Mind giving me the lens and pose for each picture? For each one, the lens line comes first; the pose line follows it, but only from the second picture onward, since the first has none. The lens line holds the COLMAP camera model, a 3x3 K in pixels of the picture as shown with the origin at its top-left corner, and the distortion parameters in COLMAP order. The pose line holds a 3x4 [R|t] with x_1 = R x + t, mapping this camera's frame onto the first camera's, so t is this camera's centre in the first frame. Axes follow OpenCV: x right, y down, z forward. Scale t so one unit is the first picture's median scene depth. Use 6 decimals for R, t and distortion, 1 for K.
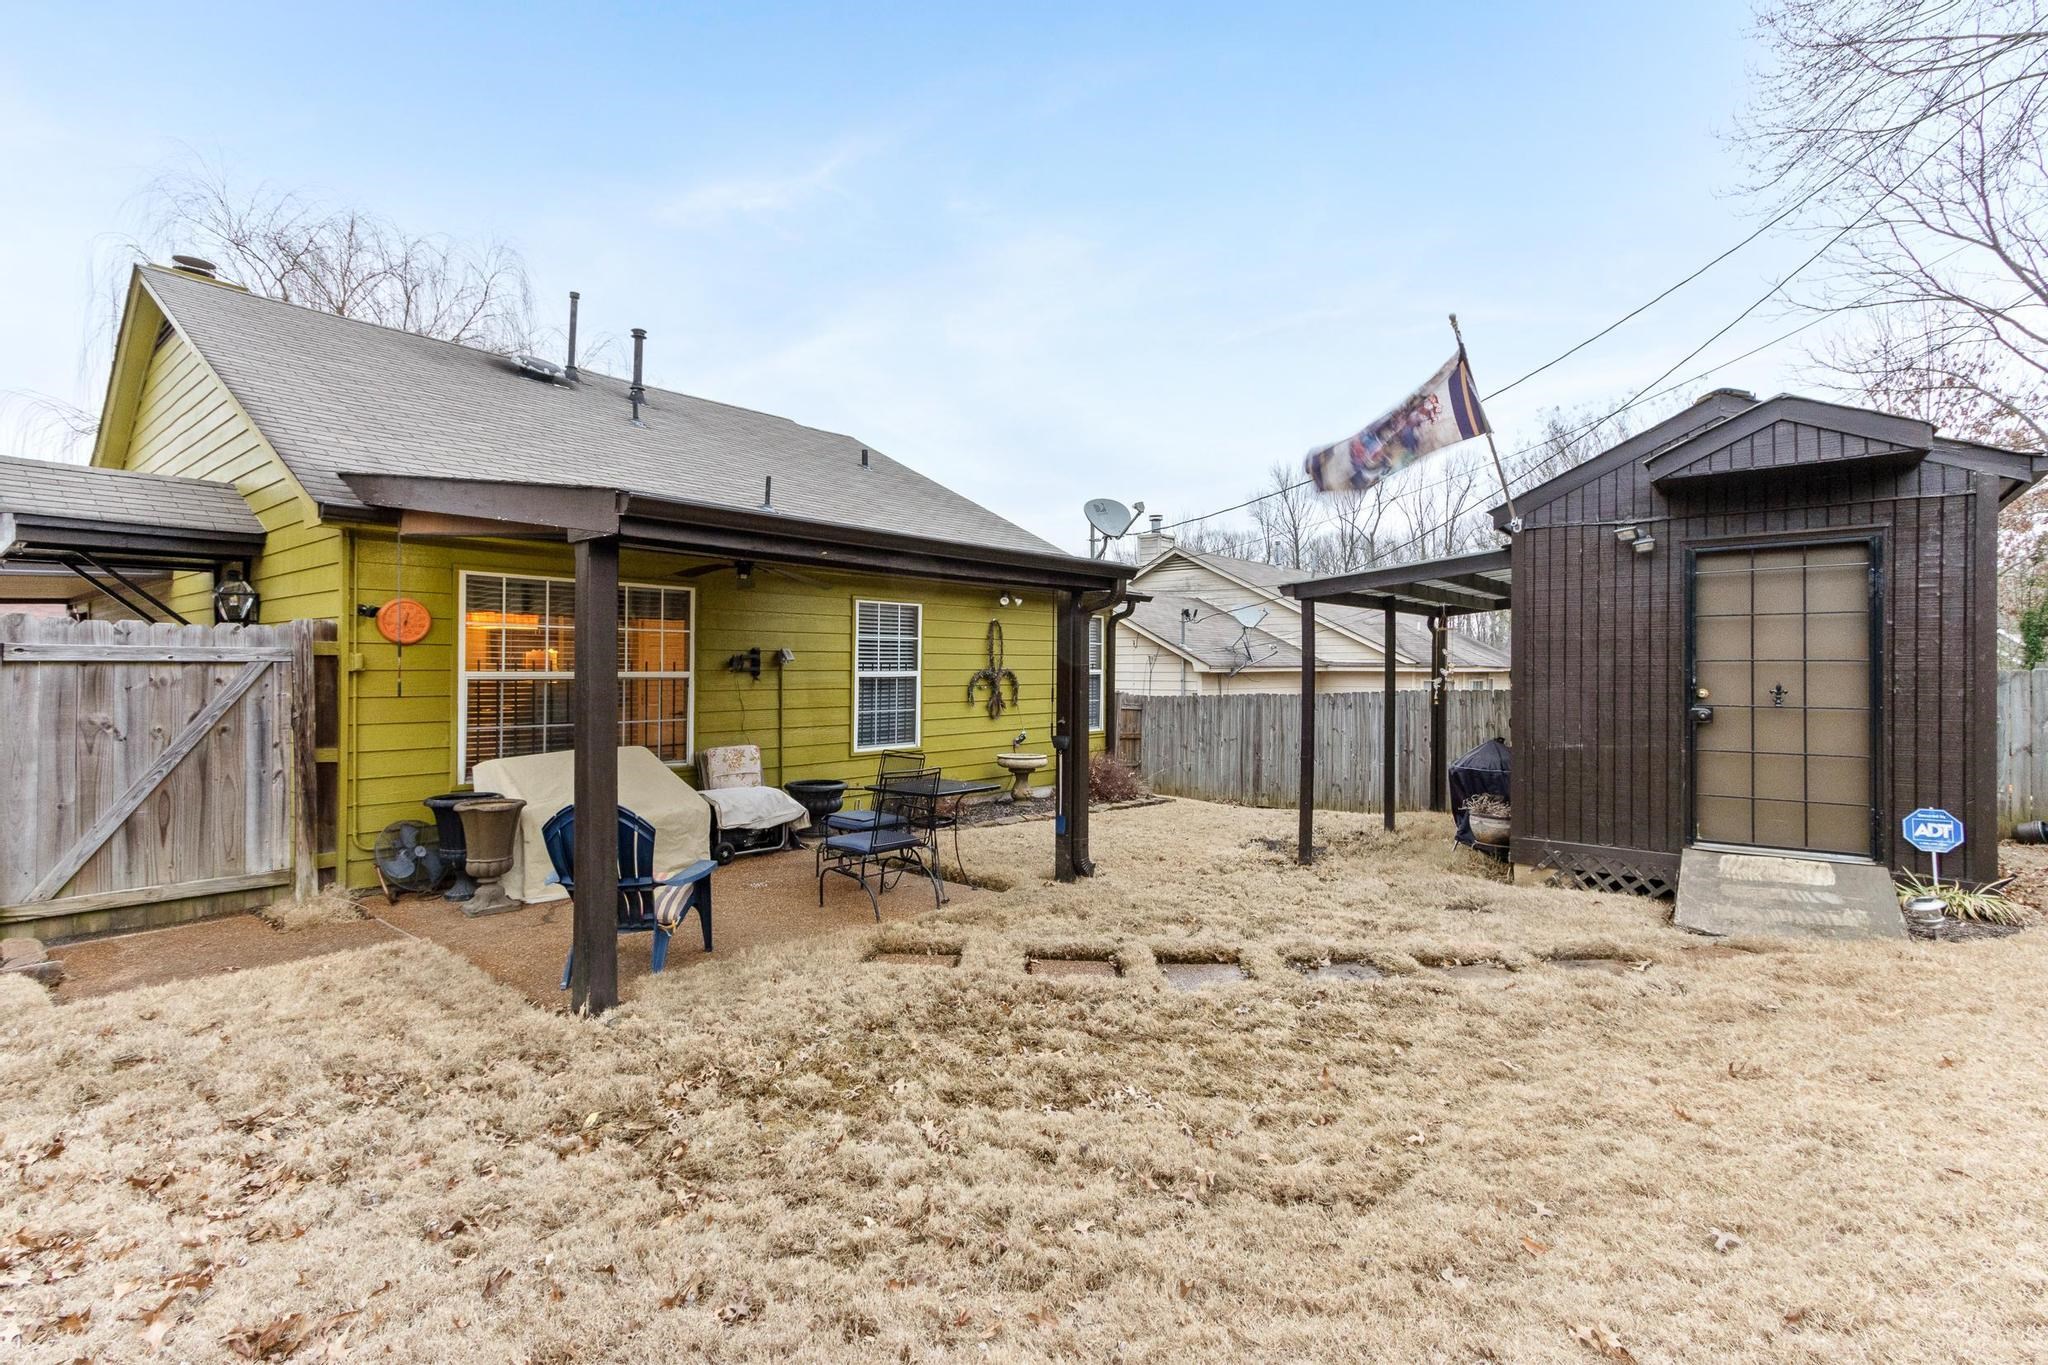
lens RADIAL K [[931.0, 0, 1005.5], [0, 931.0, 670.4], [0, 0, 1]] dist [0.024003, -0.001097]
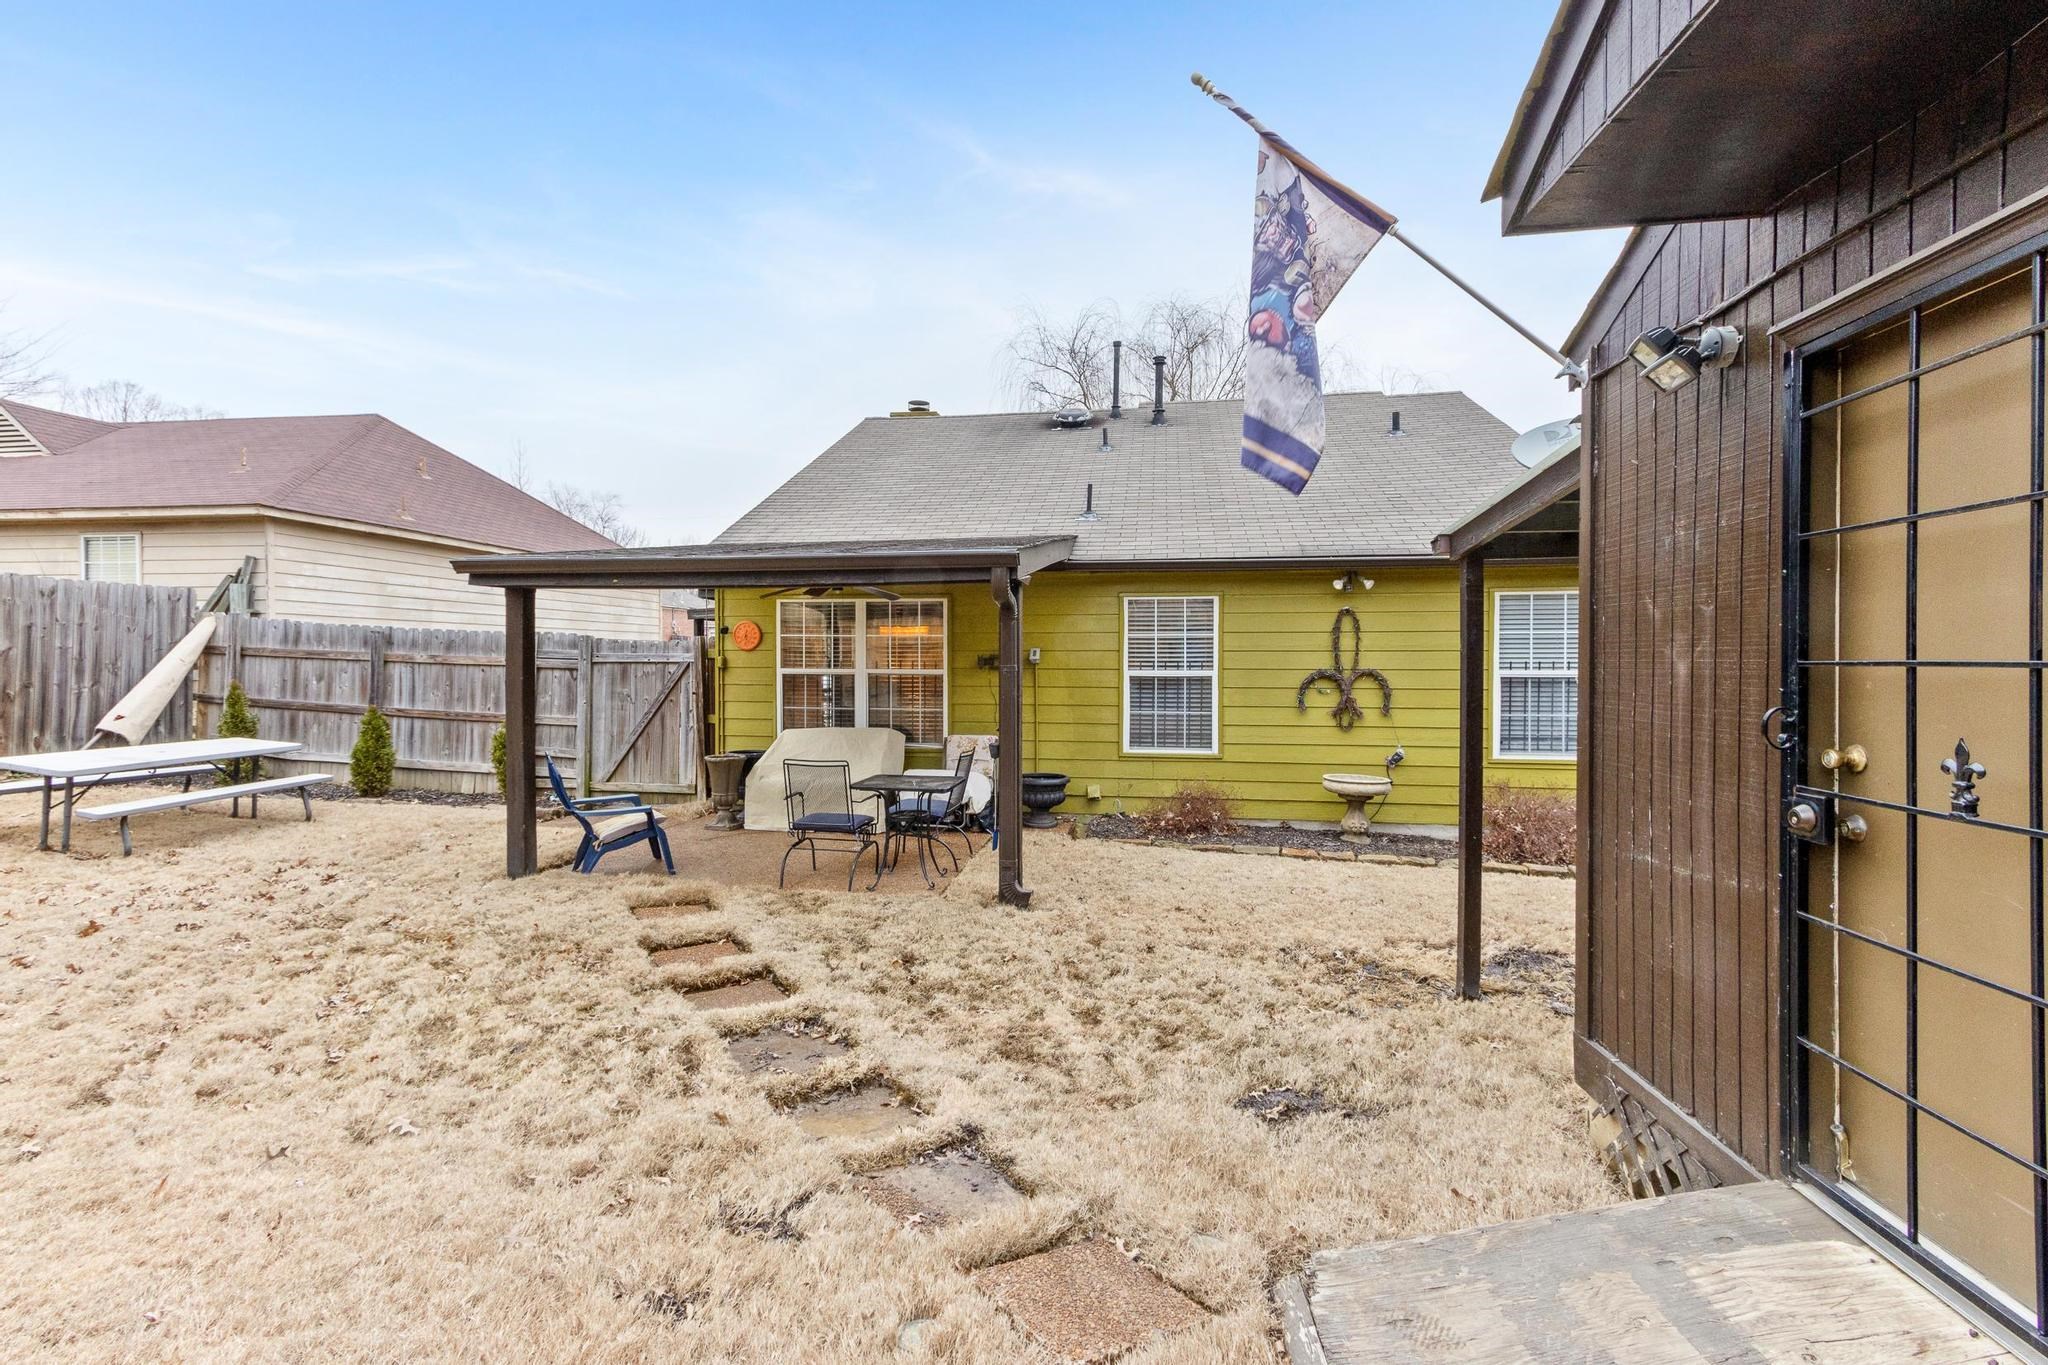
lens RADIAL K [[931.0, 0, 1035.3], [0, 931.0, 662.0], [0, 0, 1]] dist [0.024003, -0.001097]
pose [[0.520698, 0.000562, -0.853741, 0.817581], [-0.001854, 0.999998, -0.000472, -0.009184], [0.853739, 0.001829, 0.520698, 0.536155]]
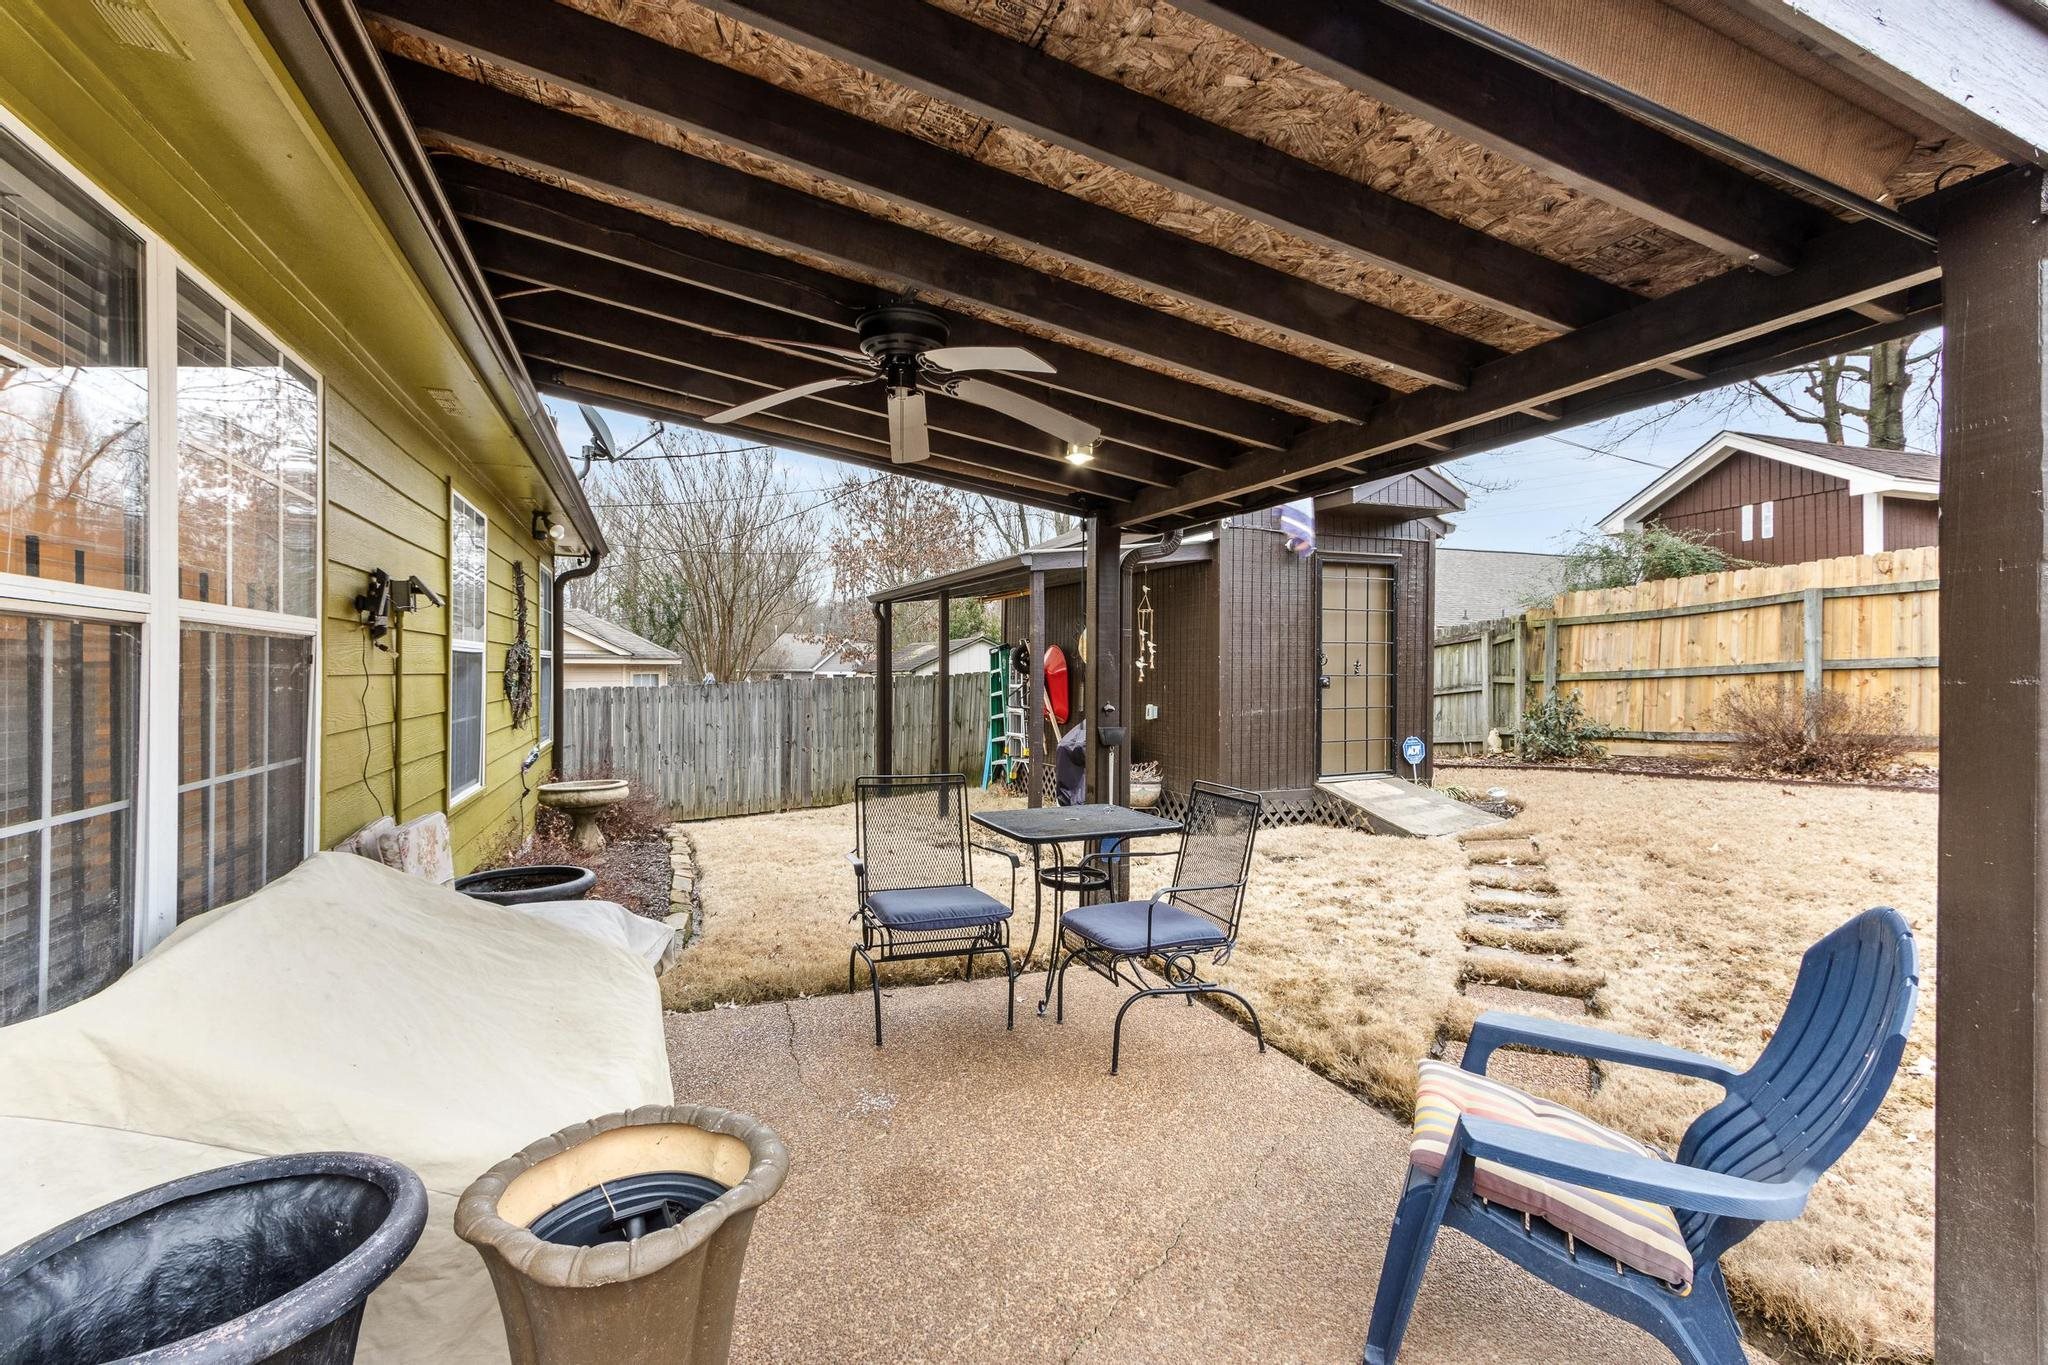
lens RADIAL K [[931.0, 0, 1031.3], [0, 931.0, 677.1], [0, 0, 1]] dist [0.024003, -0.001097]
pose [[0.479425, -0.008517, 0.877541, -0.584109], [0.002815, 0.999963, 0.008167, 0.025151], [-0.877578, -0.001446, 0.479431, 0.672169]]
